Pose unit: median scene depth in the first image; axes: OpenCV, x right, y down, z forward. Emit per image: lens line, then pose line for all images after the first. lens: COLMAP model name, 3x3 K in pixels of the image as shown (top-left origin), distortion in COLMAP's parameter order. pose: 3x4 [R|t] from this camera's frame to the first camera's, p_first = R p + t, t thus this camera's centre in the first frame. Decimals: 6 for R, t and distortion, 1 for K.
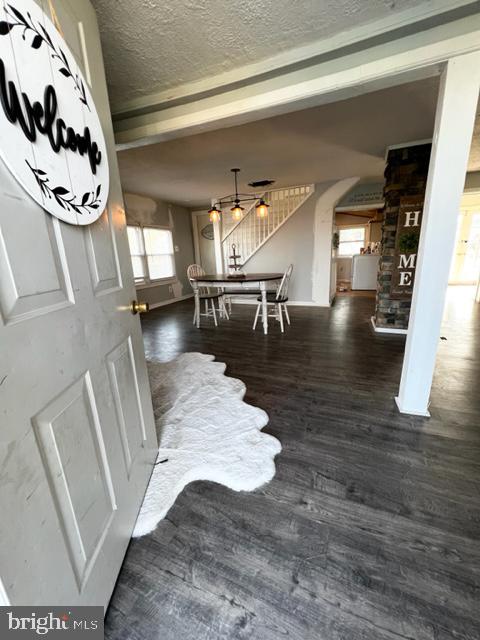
lens RADIAL K [[255.5, 0, 240.0], [0, 255.5, 320.0], [0, 0, 1]] dist [-0.001344, -0.000270]
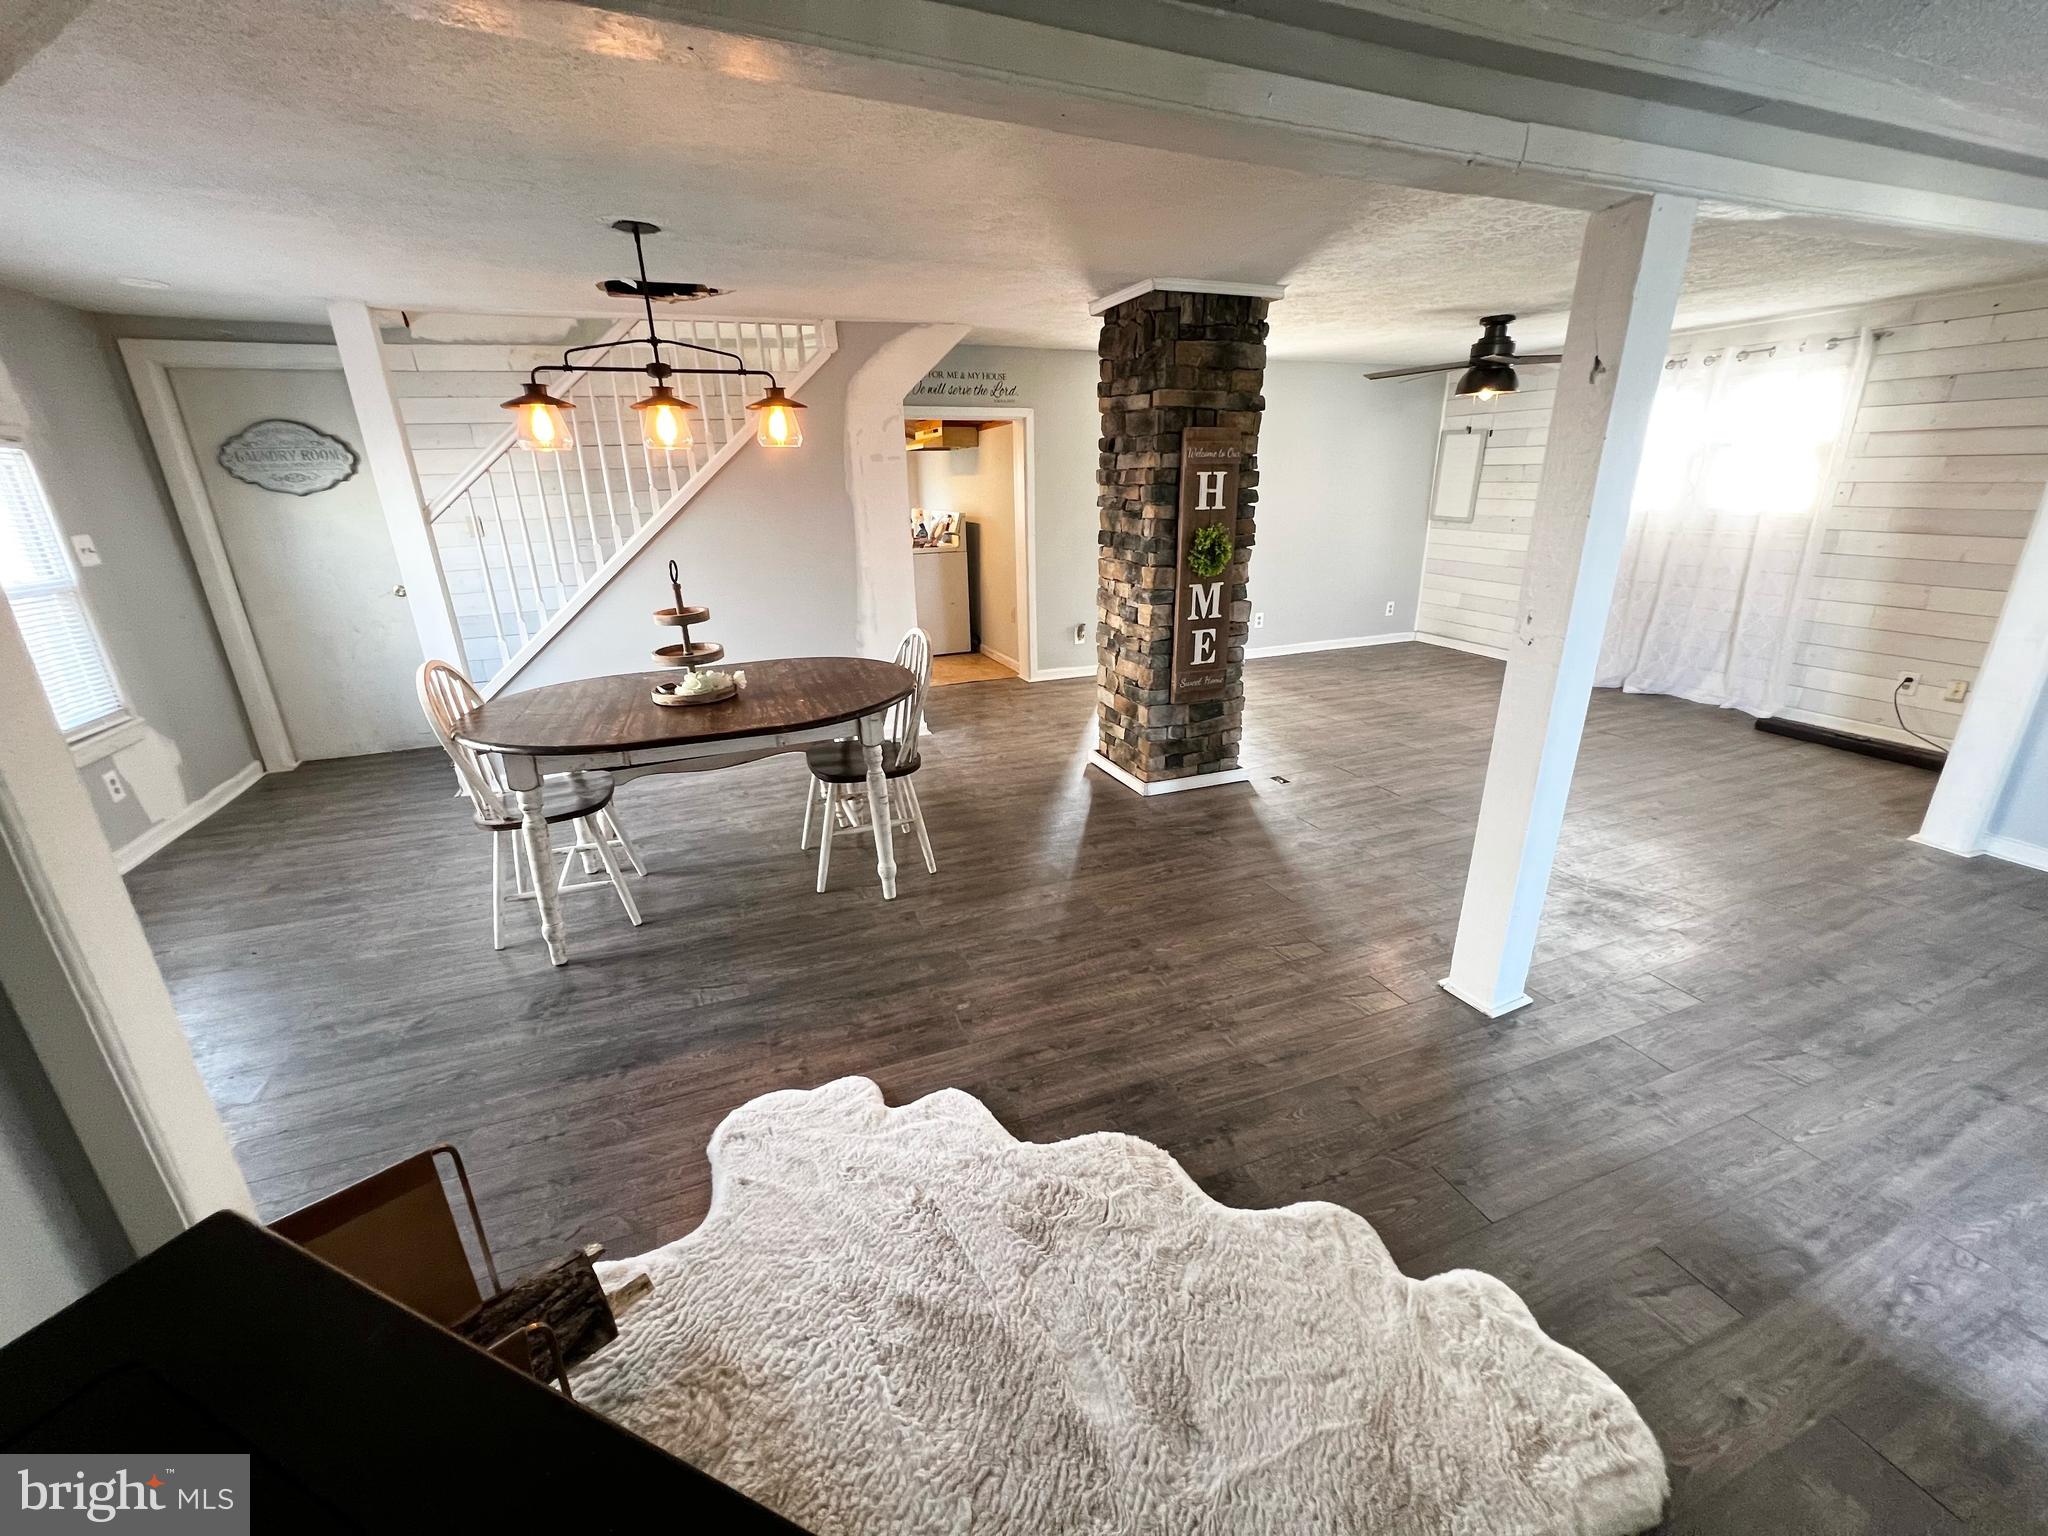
lens RADIAL K [[817.6, 0, 1024.0], [0, 817.6, 768.0], [0, 0, 1]] dist [-0.001344, -0.000270]
pose [[0.706643, -0.208934, 0.676019, -0.394034], [0.171918, 0.977478, 0.122398, -0.178279], [-0.686367, 0.029728, 0.726648, 0.304654]]
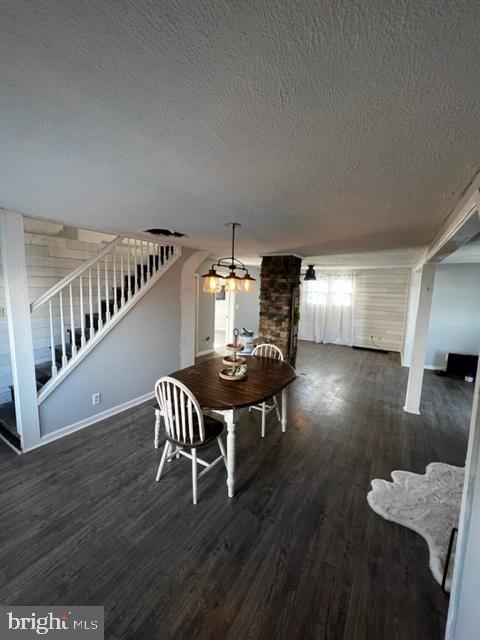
lens RADIAL K [[255.5, 0, 240.0], [0, 255.5, 320.0], [0, 0, 1]] dist [-0.001344, -0.000270]
pose [[0.134307, -0.078533, 0.987823, -0.791294], [0.218749, 0.974613, 0.047741, -0.410286], [-0.966494, 0.209673, 0.148077, 1.042071]]
